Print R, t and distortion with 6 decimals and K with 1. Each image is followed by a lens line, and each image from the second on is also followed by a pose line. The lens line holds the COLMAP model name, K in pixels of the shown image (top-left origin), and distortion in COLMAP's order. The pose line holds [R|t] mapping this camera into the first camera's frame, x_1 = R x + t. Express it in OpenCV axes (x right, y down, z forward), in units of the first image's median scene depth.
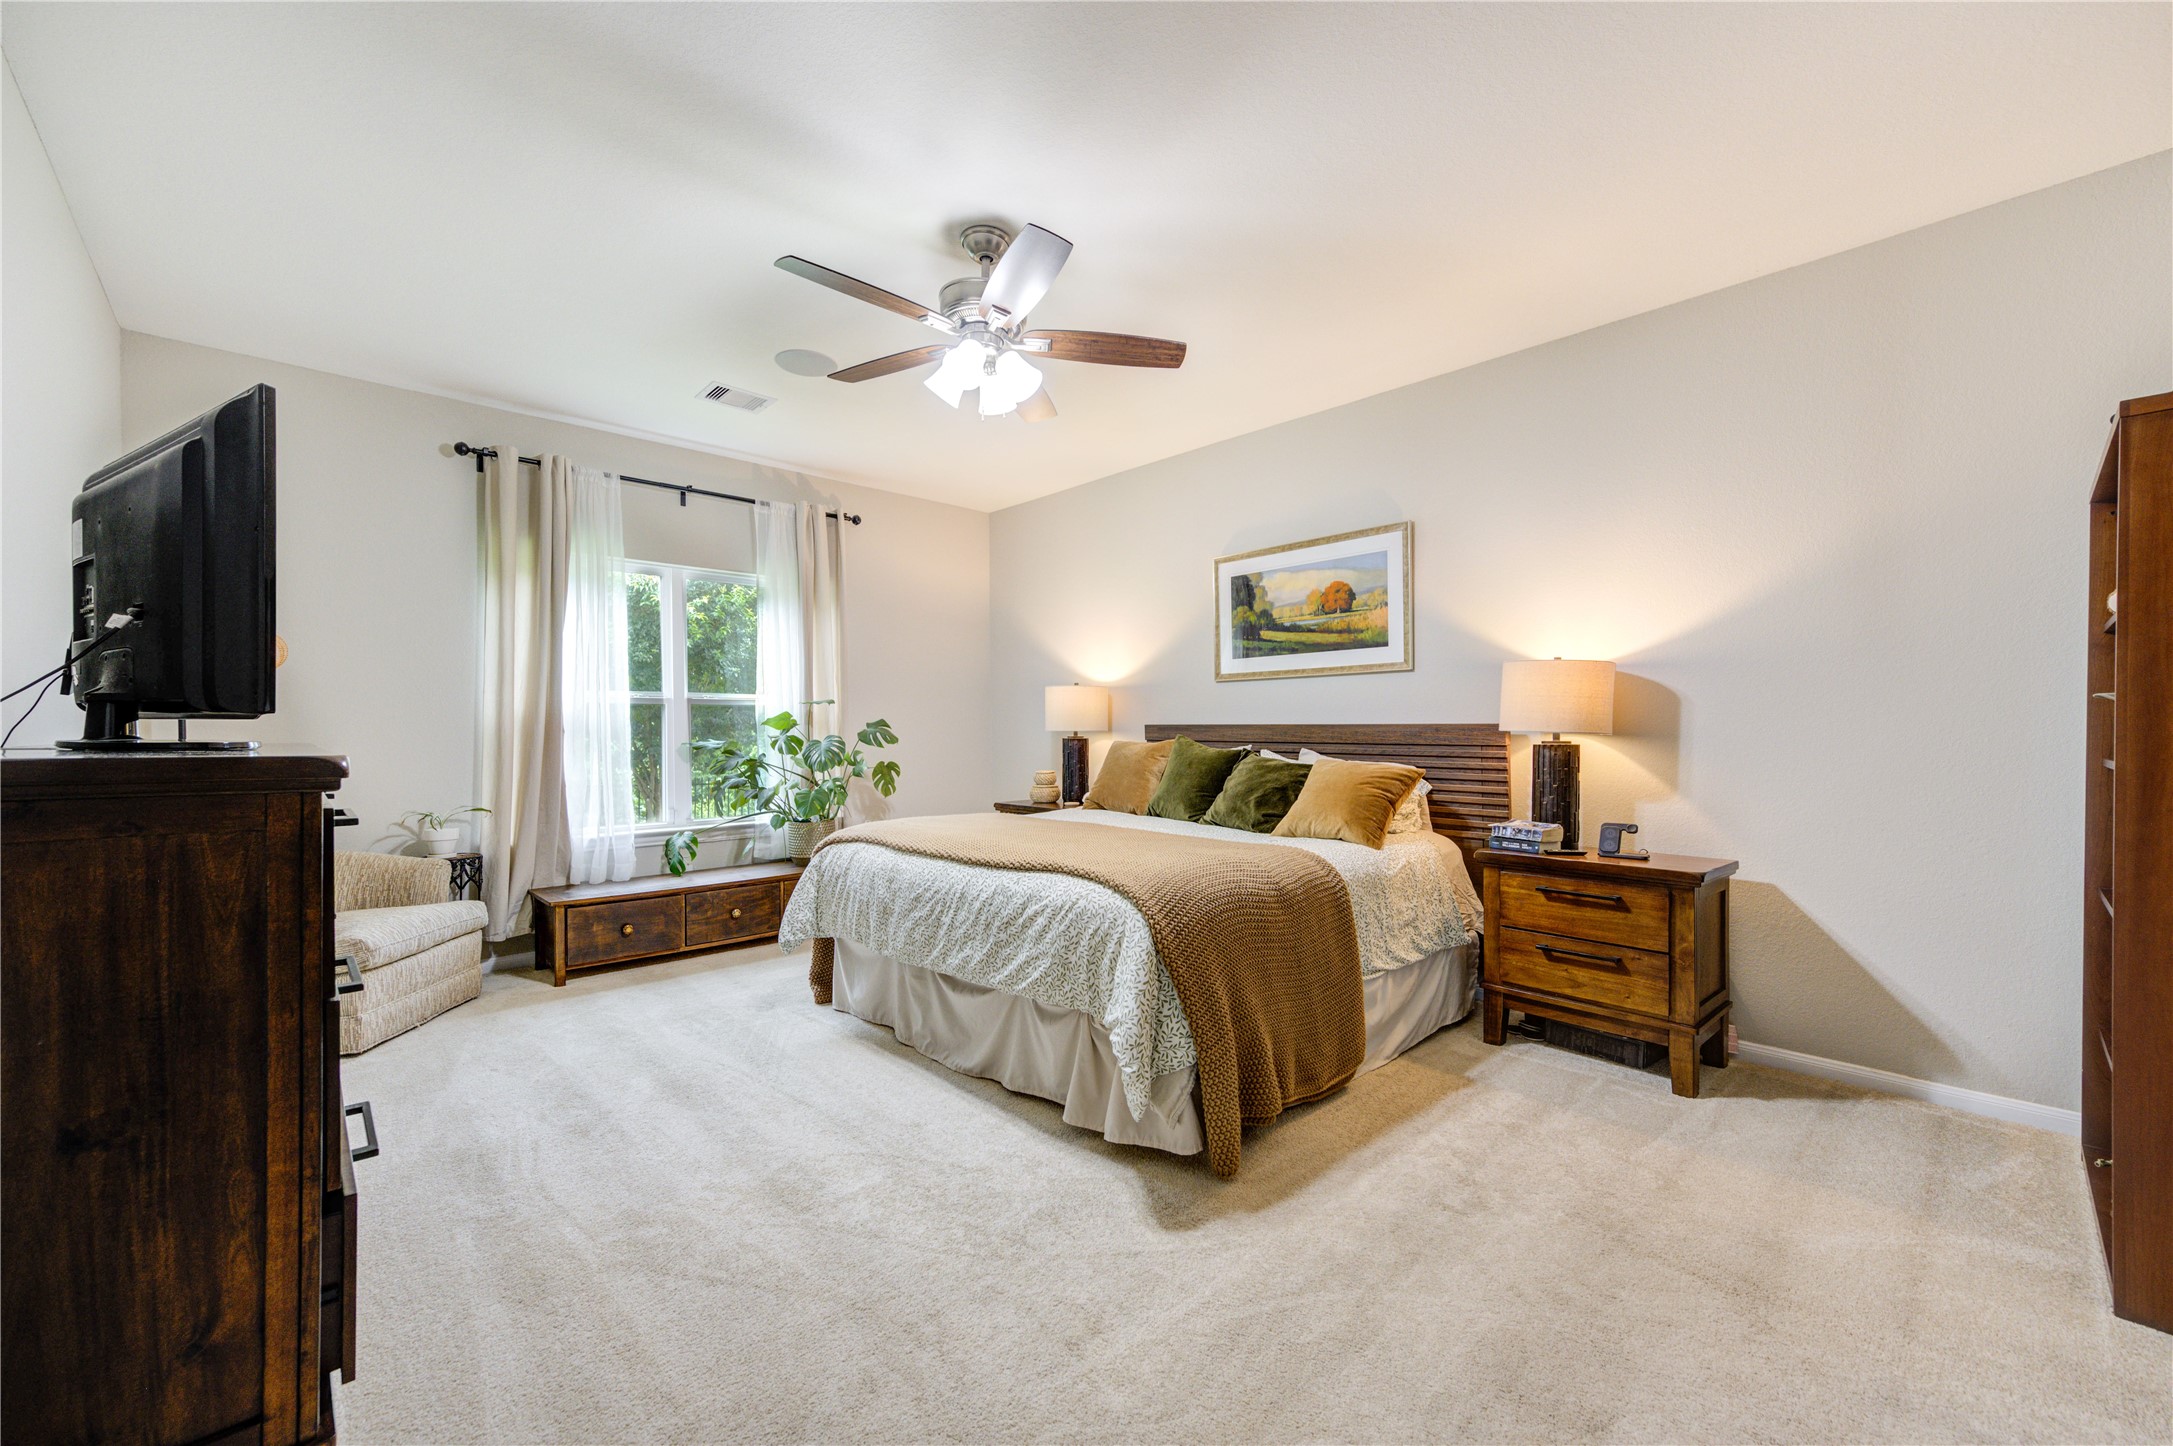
lens RADIAL K [[852.7, 0, 1043.4], [0, 852.7, 721.2], [0, 0, 1]] dist [0.005830, -0.001212]
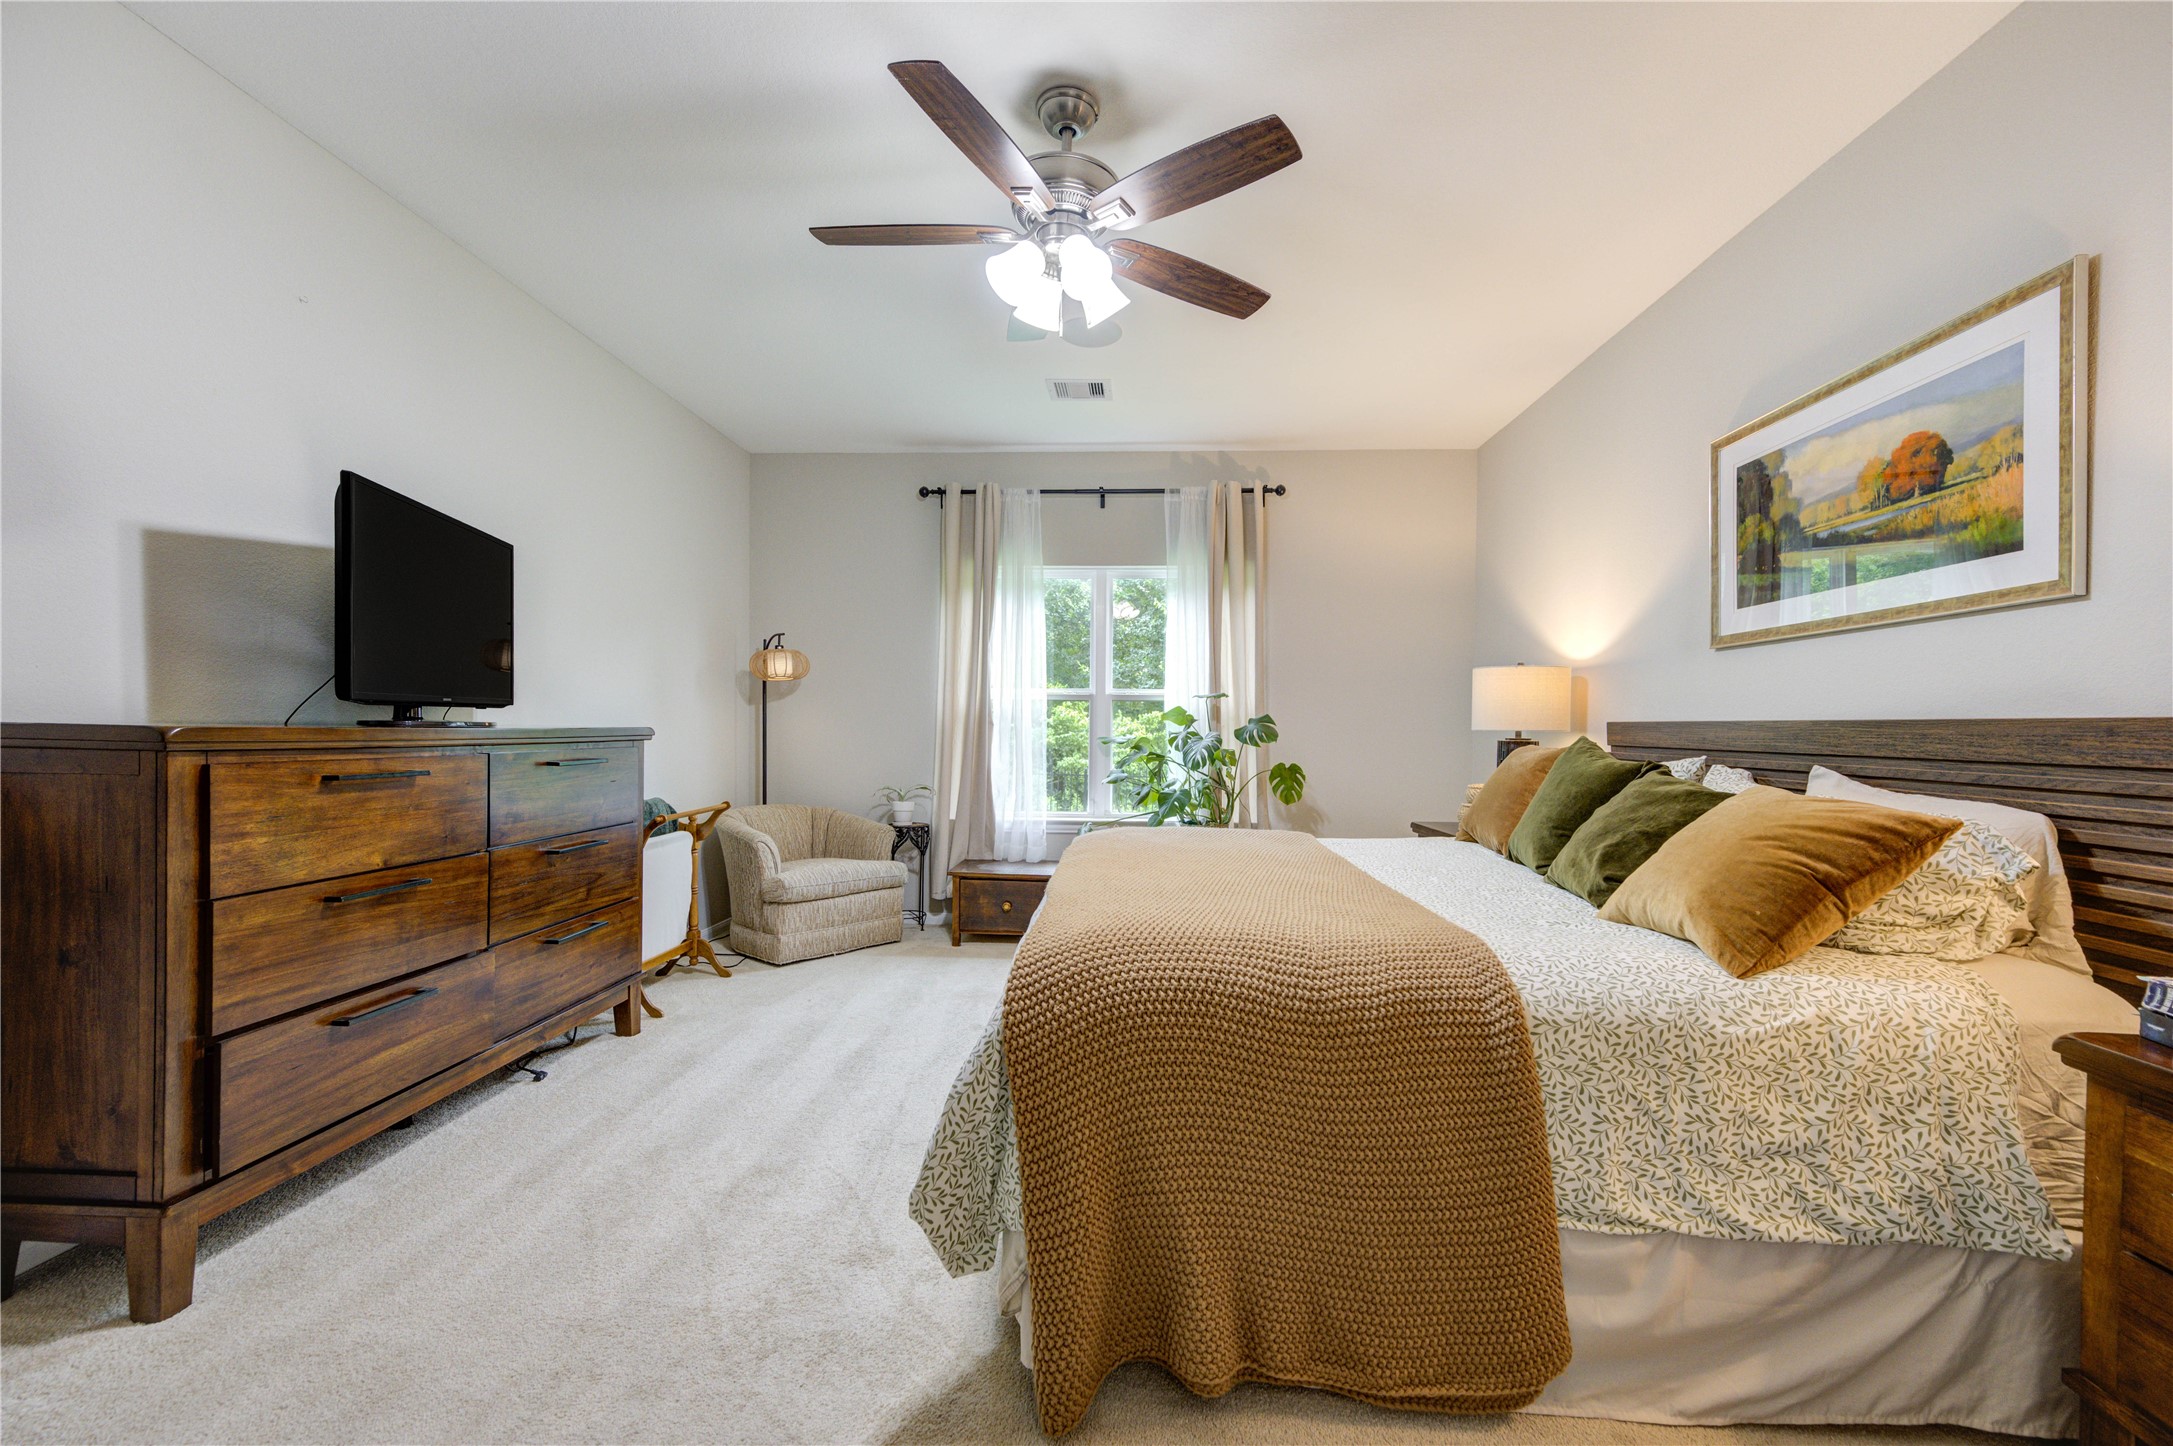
lens RADIAL K [[852.7, 0, 1079.9], [0, 852.7, 730.3], [0, 0, 1]] dist [0.005830, -0.001212]
pose [[0.711935, 0.011673, -0.702148, 0.326379], [-0.005856, 0.999926, 0.010686, 0.006379], [0.702220, -0.003496, 0.711951, 0.280733]]
